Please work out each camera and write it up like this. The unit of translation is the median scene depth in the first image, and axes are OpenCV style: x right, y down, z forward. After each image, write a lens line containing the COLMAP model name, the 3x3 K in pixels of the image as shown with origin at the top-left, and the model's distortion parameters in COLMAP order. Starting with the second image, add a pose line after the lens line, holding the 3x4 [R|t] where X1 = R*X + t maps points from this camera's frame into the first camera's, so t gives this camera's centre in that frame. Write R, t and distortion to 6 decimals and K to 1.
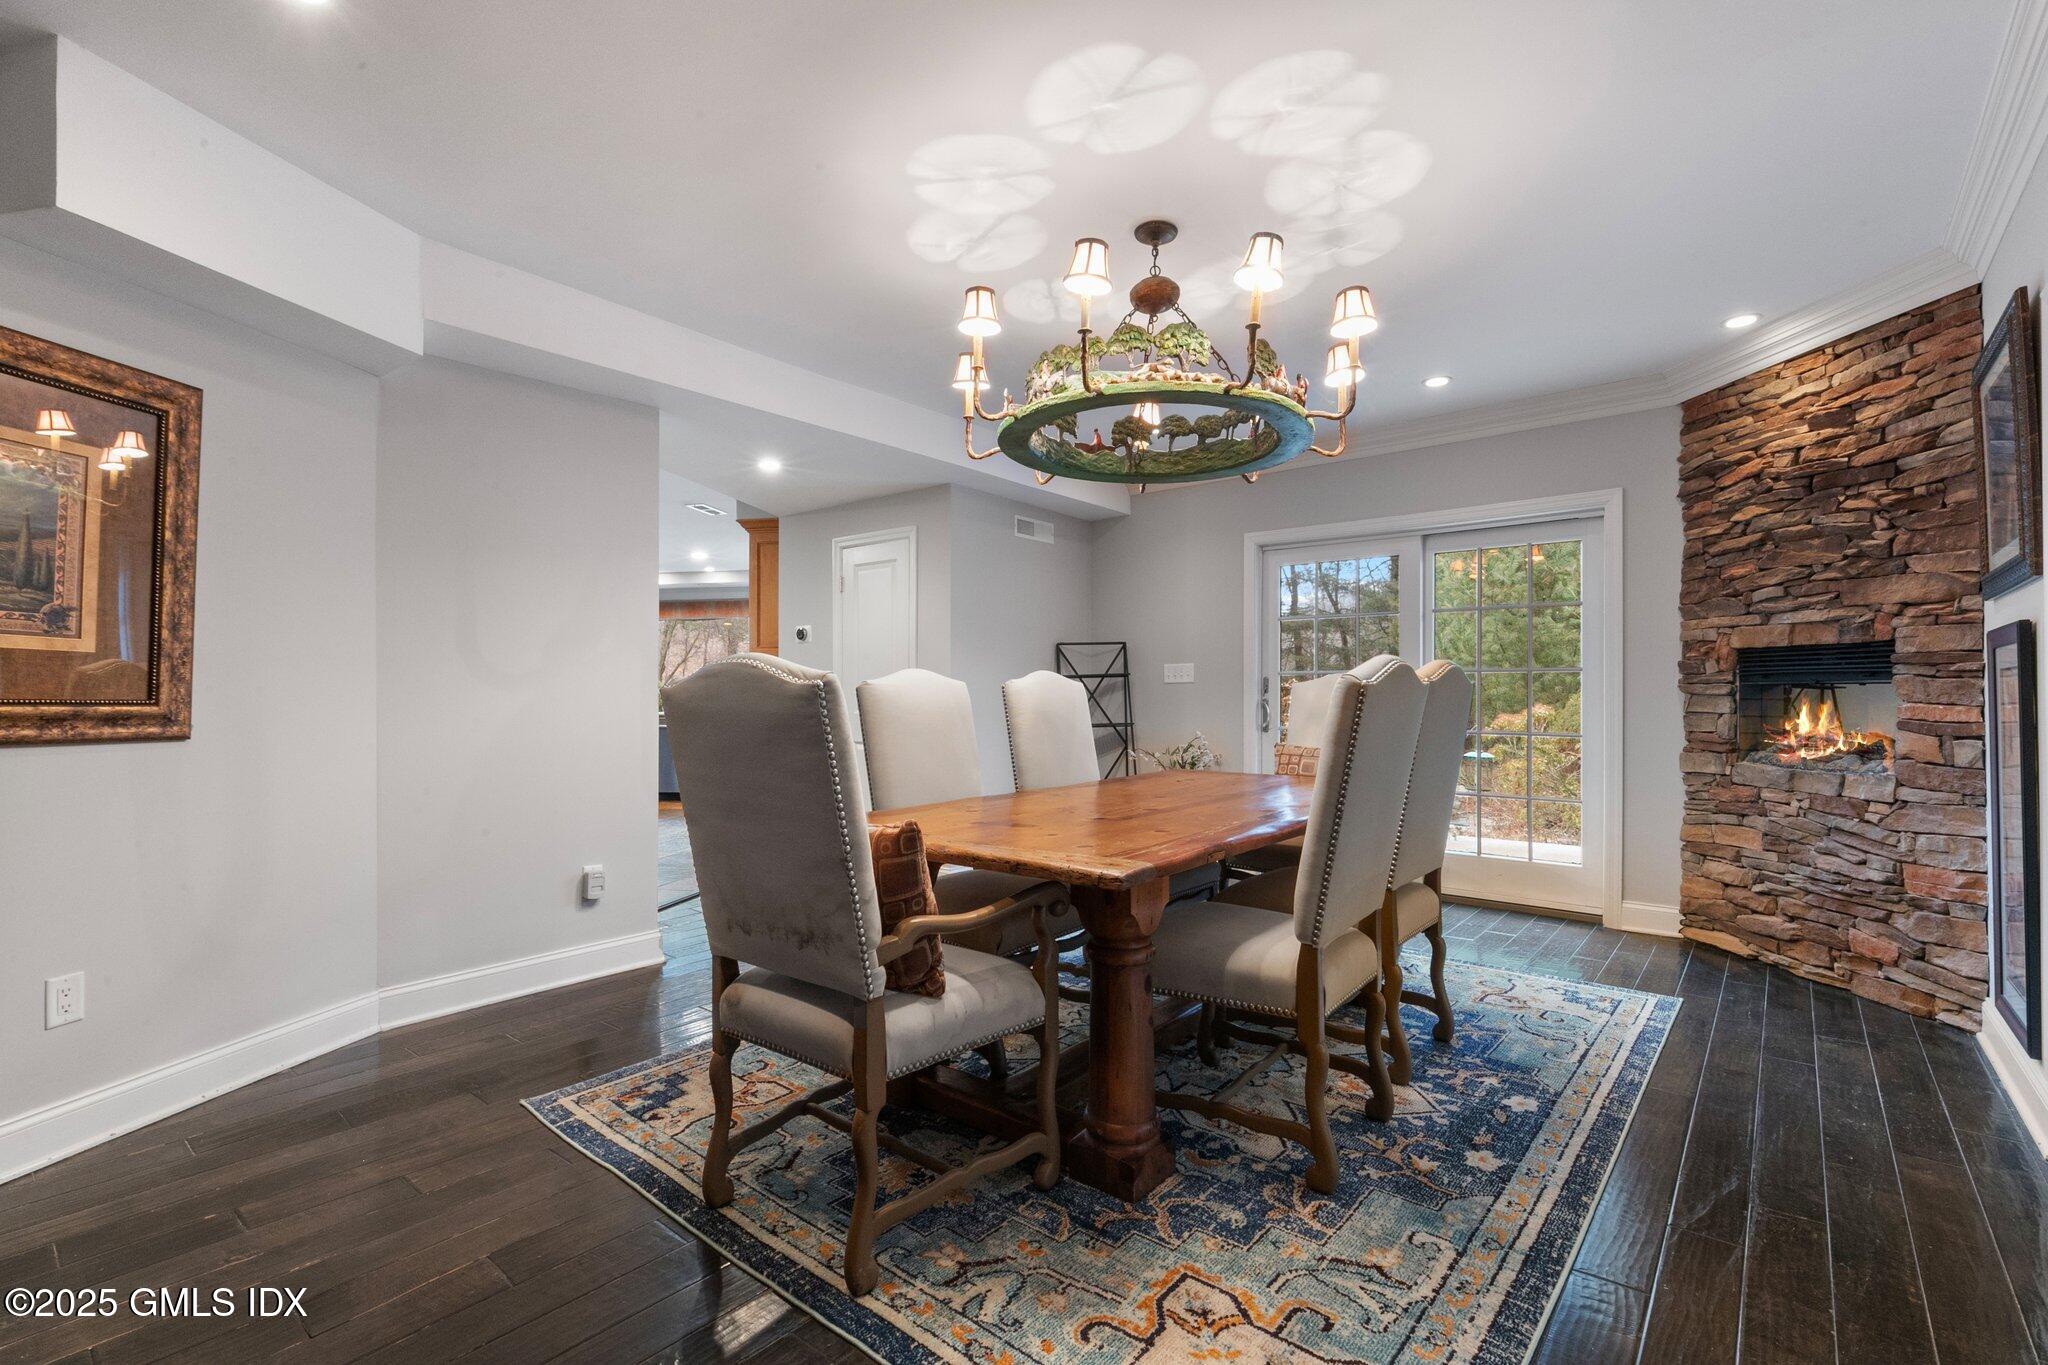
lens RADIAL K [[913.3, 0, 1017.2], [0, 913.3, 692.3], [0, 0, 1]] dist [0.003565, -0.000839]
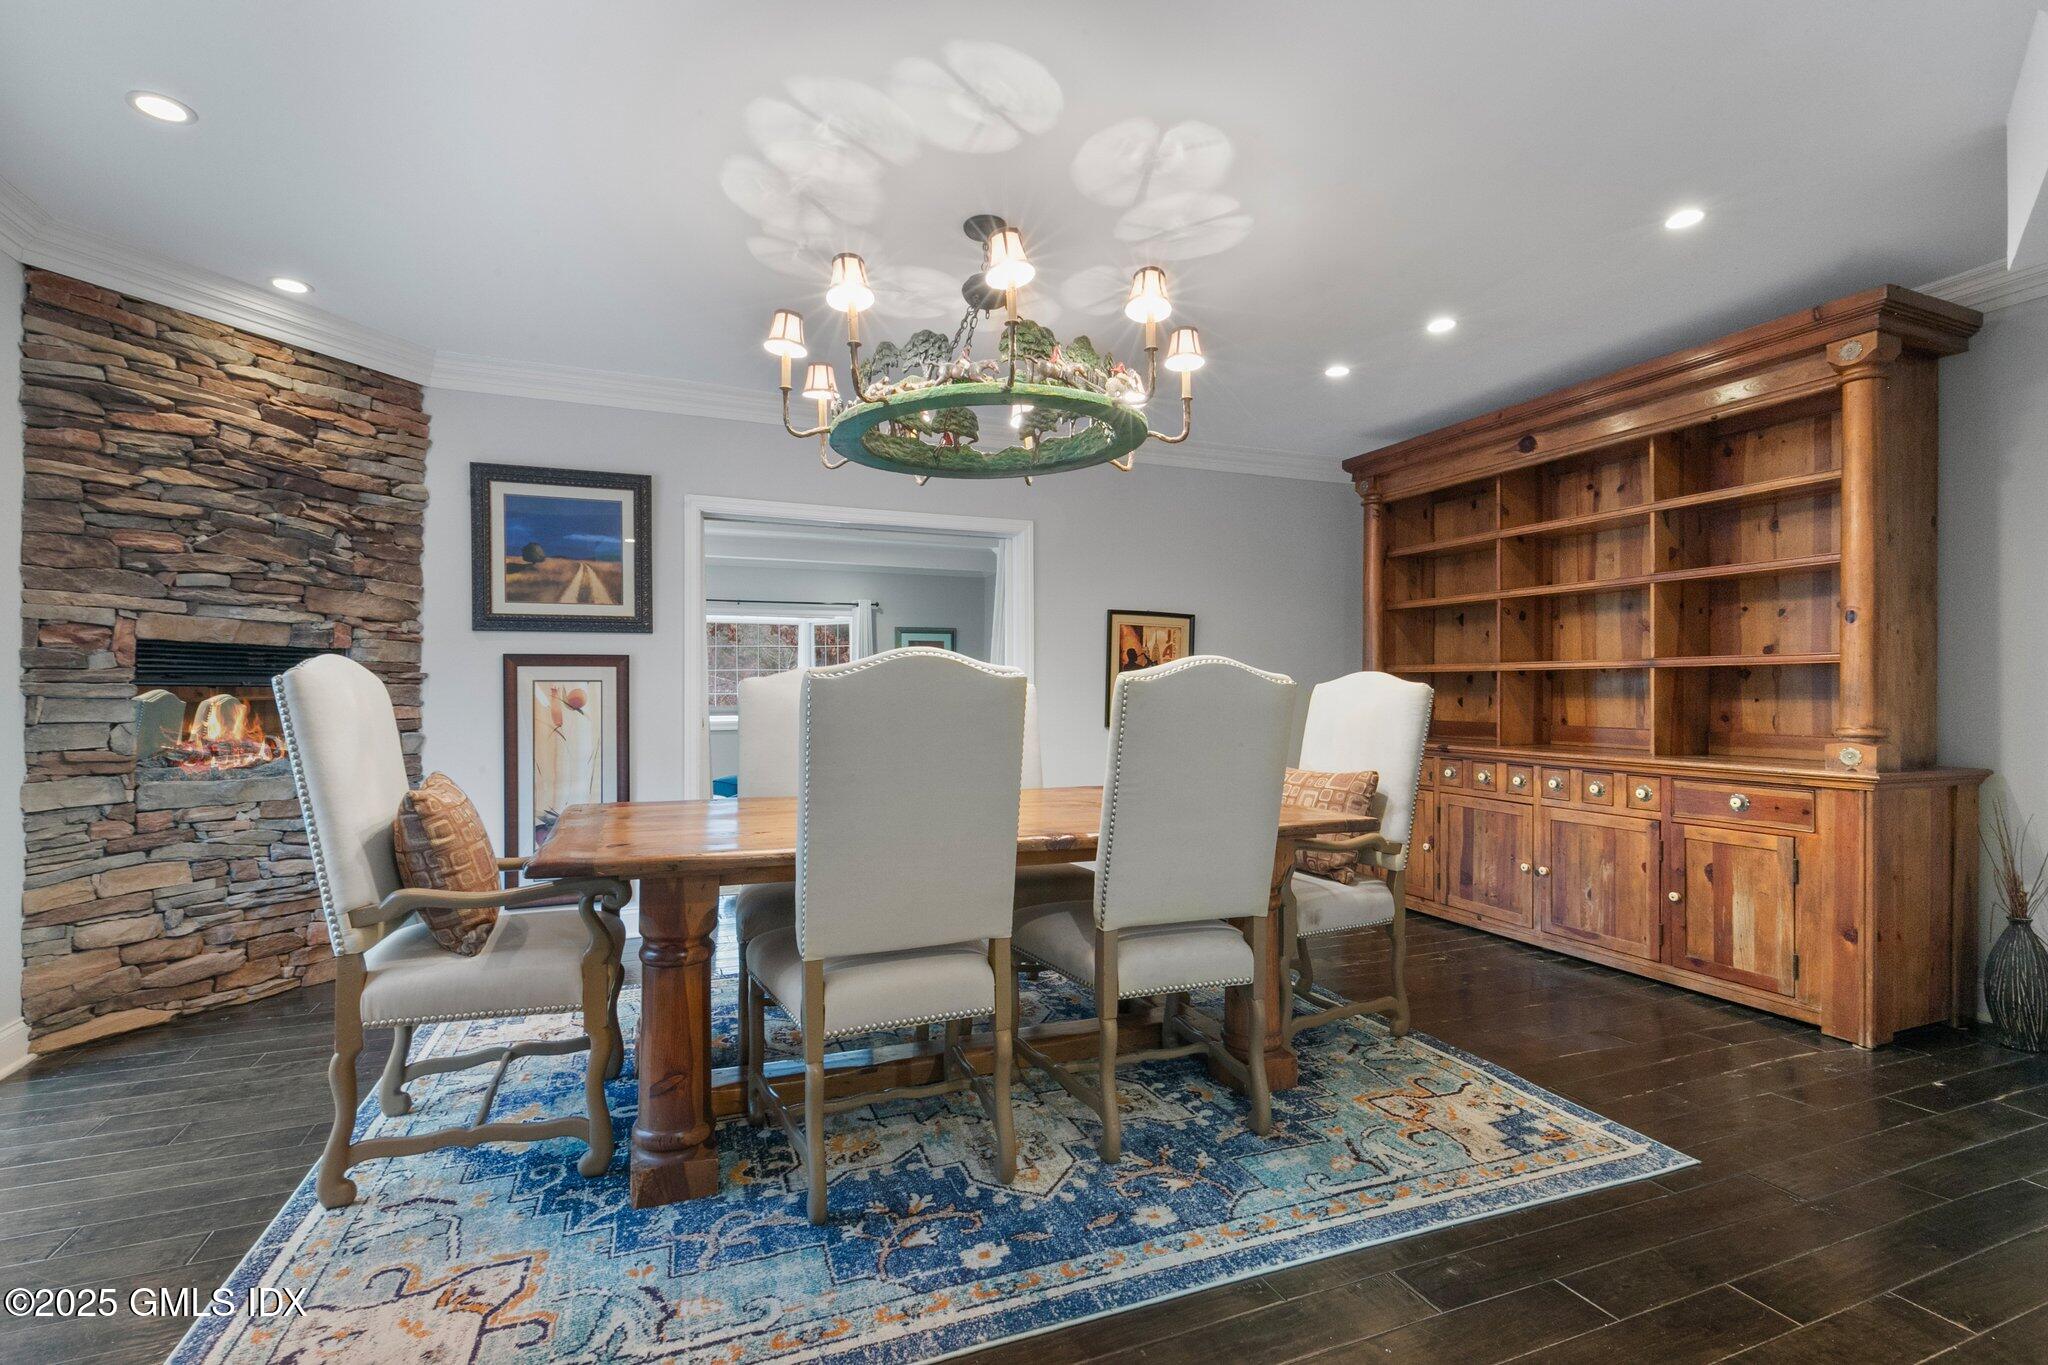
lens RADIAL K [[913.3, 0, 1017.2], [0, 913.3, 692.3], [0, 0, 1]] dist [0.003565, -0.000839]
pose [[-0.879742, 0.004029, 0.475434, -0.277815], [0.001098, 0.999979, -0.006442, 0.004117], [-0.475449, -0.005145, -0.879728, 1.485112]]
